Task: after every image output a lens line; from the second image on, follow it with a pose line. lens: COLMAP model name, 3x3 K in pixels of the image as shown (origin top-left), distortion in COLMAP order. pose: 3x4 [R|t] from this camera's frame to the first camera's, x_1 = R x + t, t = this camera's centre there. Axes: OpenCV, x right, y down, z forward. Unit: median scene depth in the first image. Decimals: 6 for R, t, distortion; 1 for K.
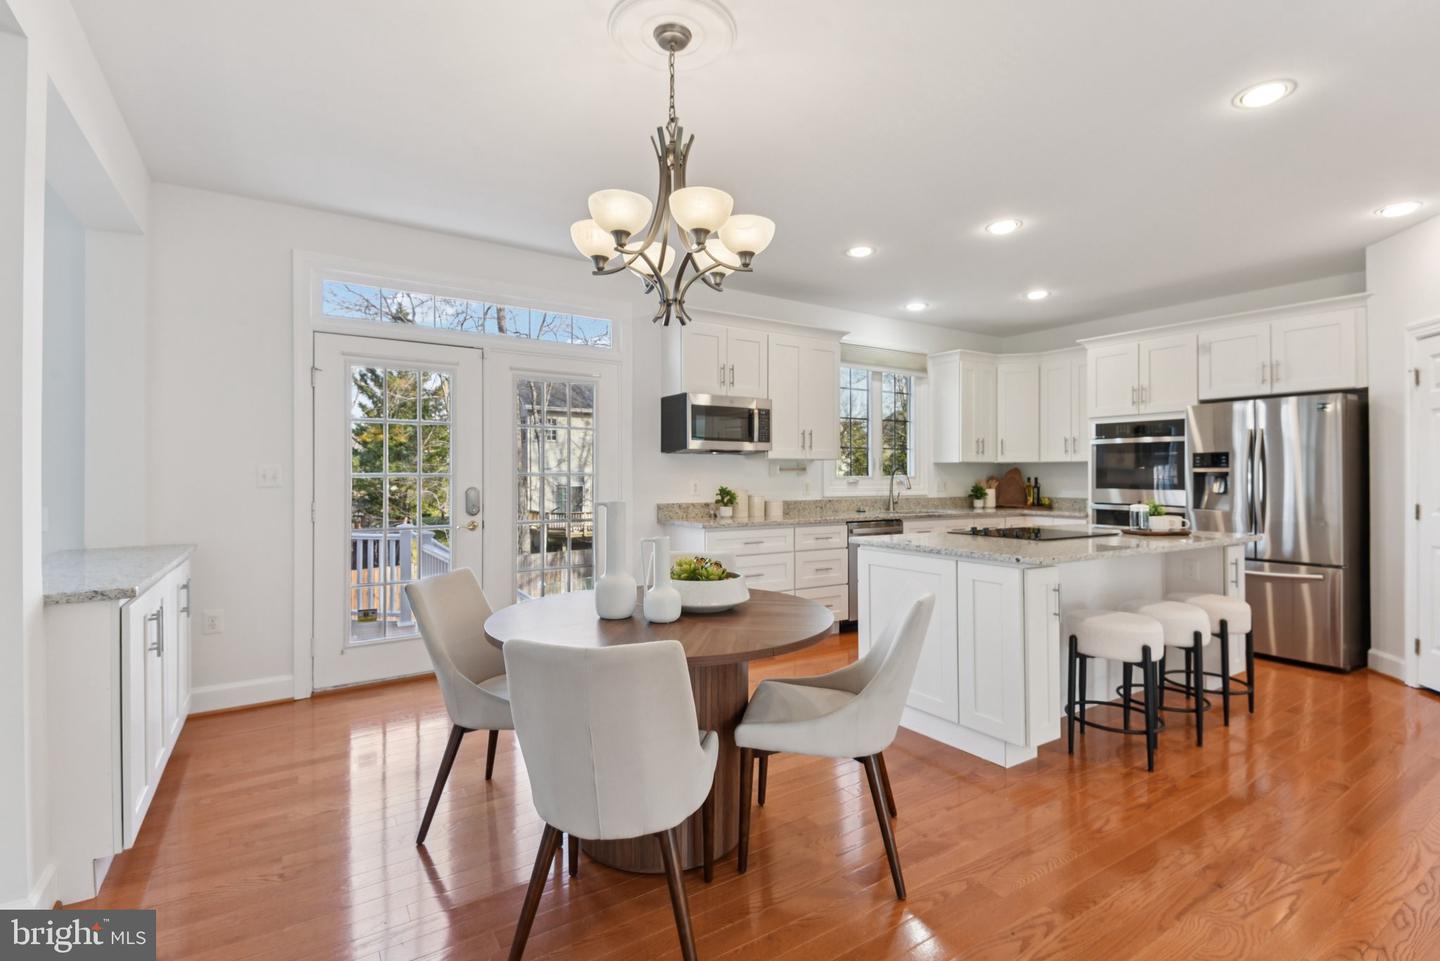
lens RADIAL K [[658.4, 0, 711.6], [0, 658.4, 472.6], [0, 0, 1]] dist [0.047846, -0.033688]
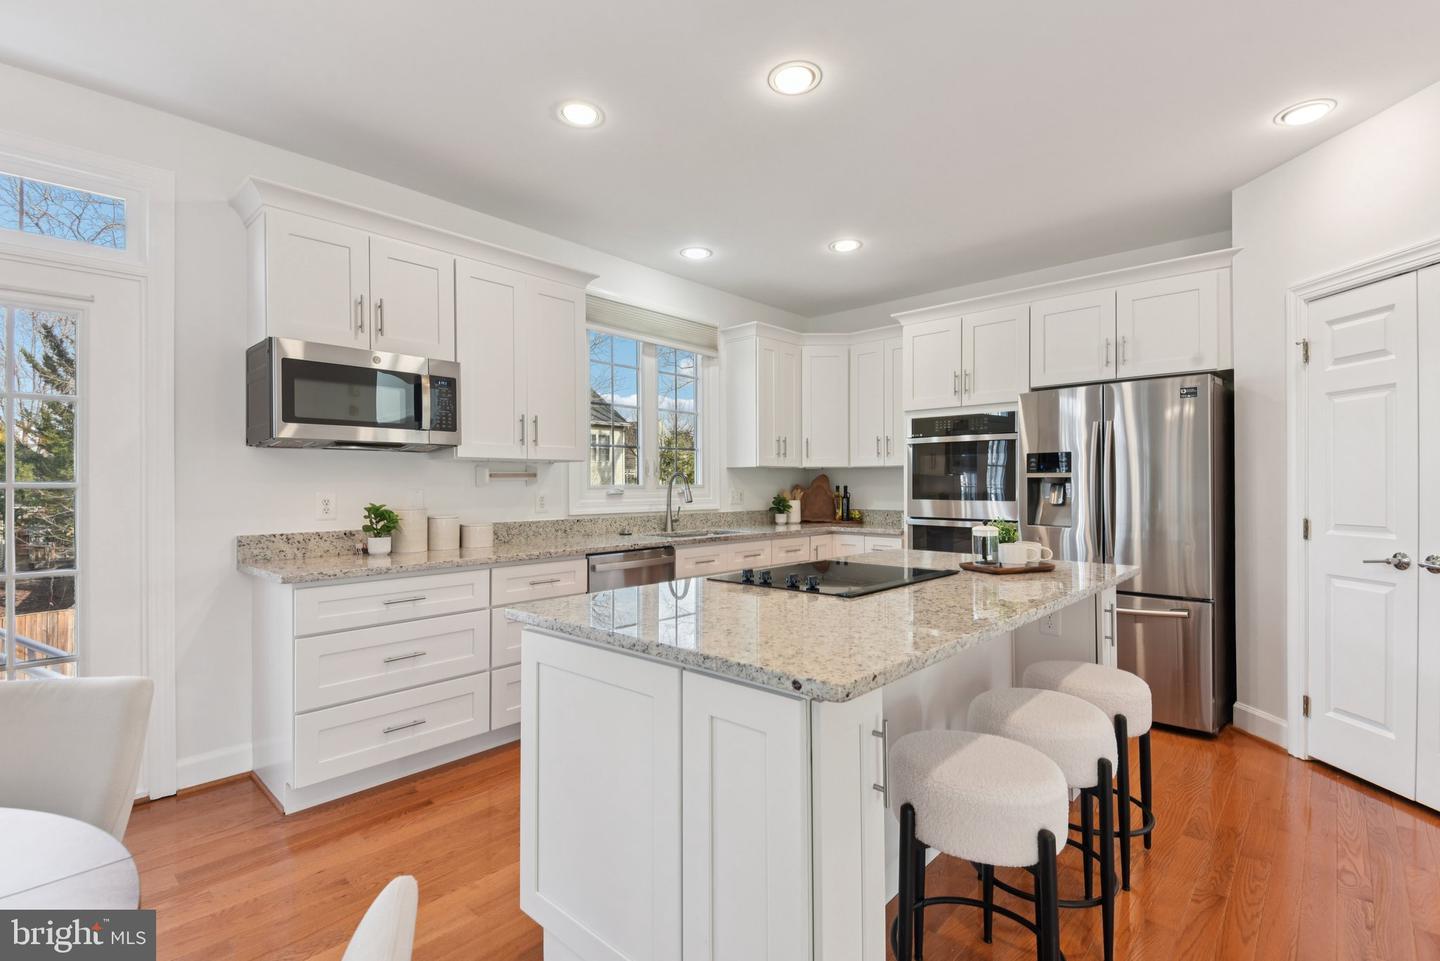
lens RADIAL K [[653.4, 0, 716.2], [0, 653.4, 481.4], [0, 0, 1]] dist [0.065382, -0.044385]
pose [[0.967432, -0.002983, 0.253115, 0.163494], [0.003136, 0.999995, -0.000202, 0.001970], [-0.253113, 0.000989, 0.967436, 0.326839]]
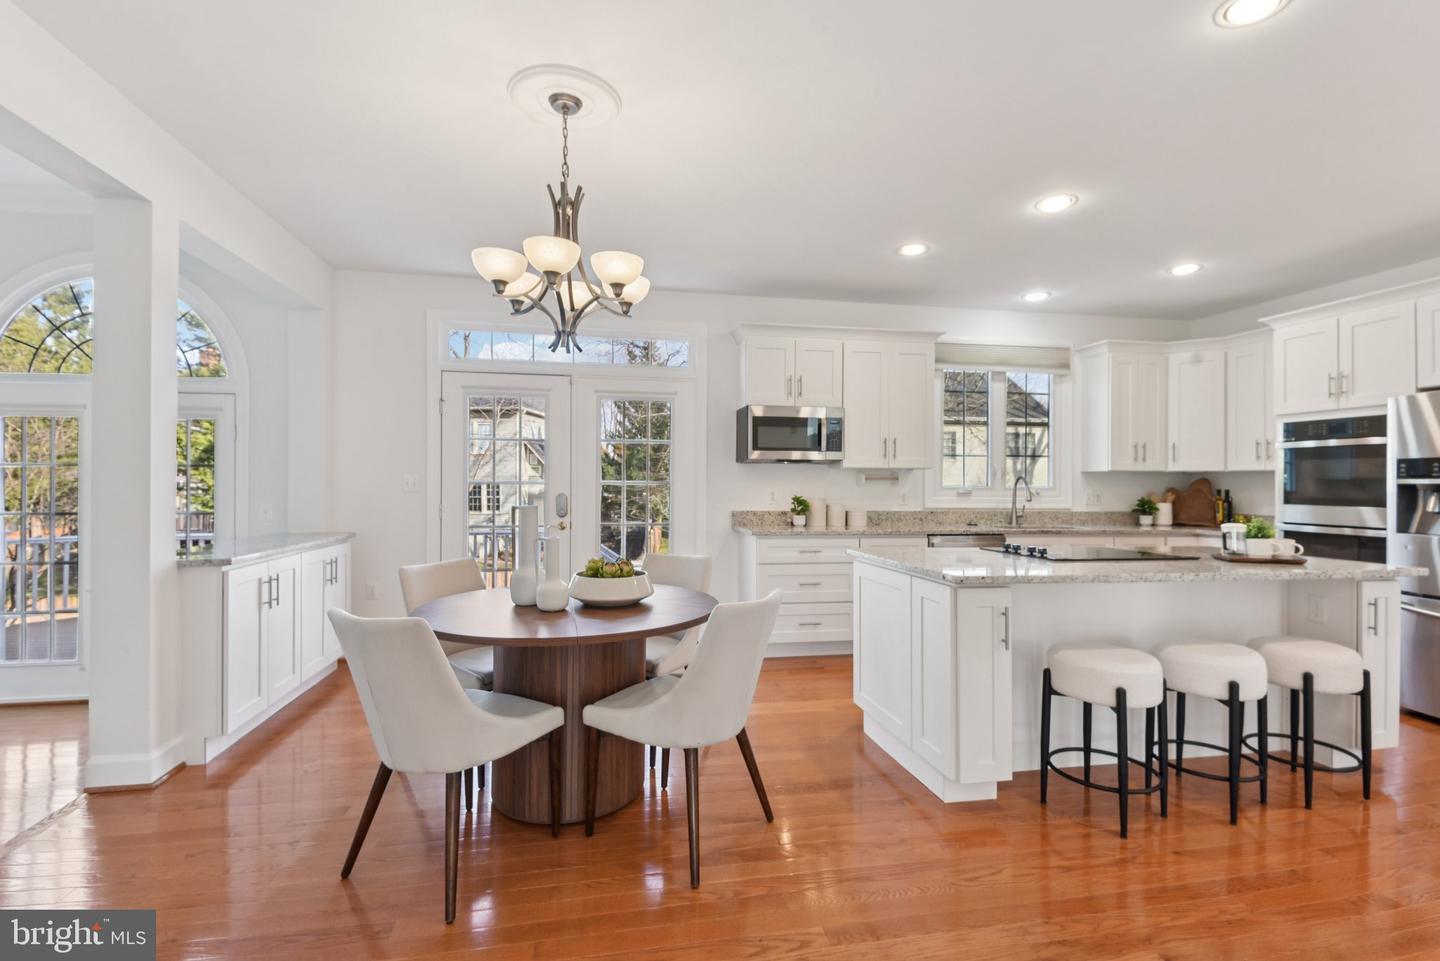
lens RADIAL K [[653.4, 0, 716.2], [0, 653.4, 481.4], [0, 0, 1]] dist [0.065382, -0.044385]
pose [[0.930617, 0.005030, -0.365961, 0.266369], [-0.004770, 0.999987, 0.001615, -0.001551], [0.365965, 0.000243, 0.930629, 0.012817]]
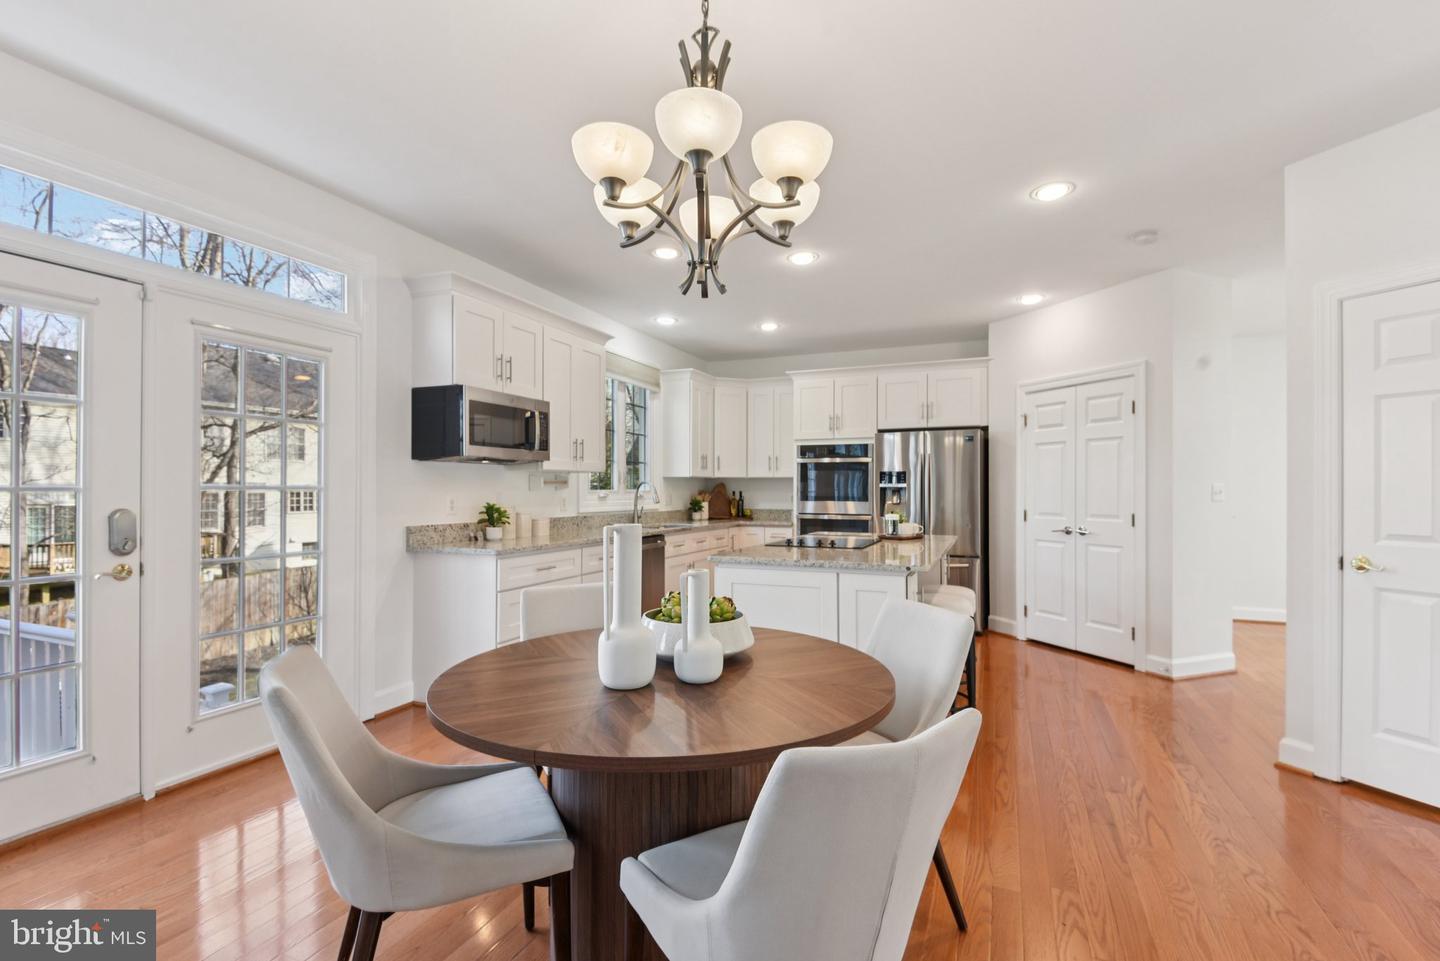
lens RADIAL K [[653.4, 0, 716.2], [0, 653.4, 481.4], [0, 0, 1]] dist [0.065382, -0.044385]
pose [[0.824899, 0.007577, 0.565229, -0.211148], [-0.002839, 0.999953, -0.009261, 0.001237], [-0.565273, 0.006035, 0.824882, 0.158772]]
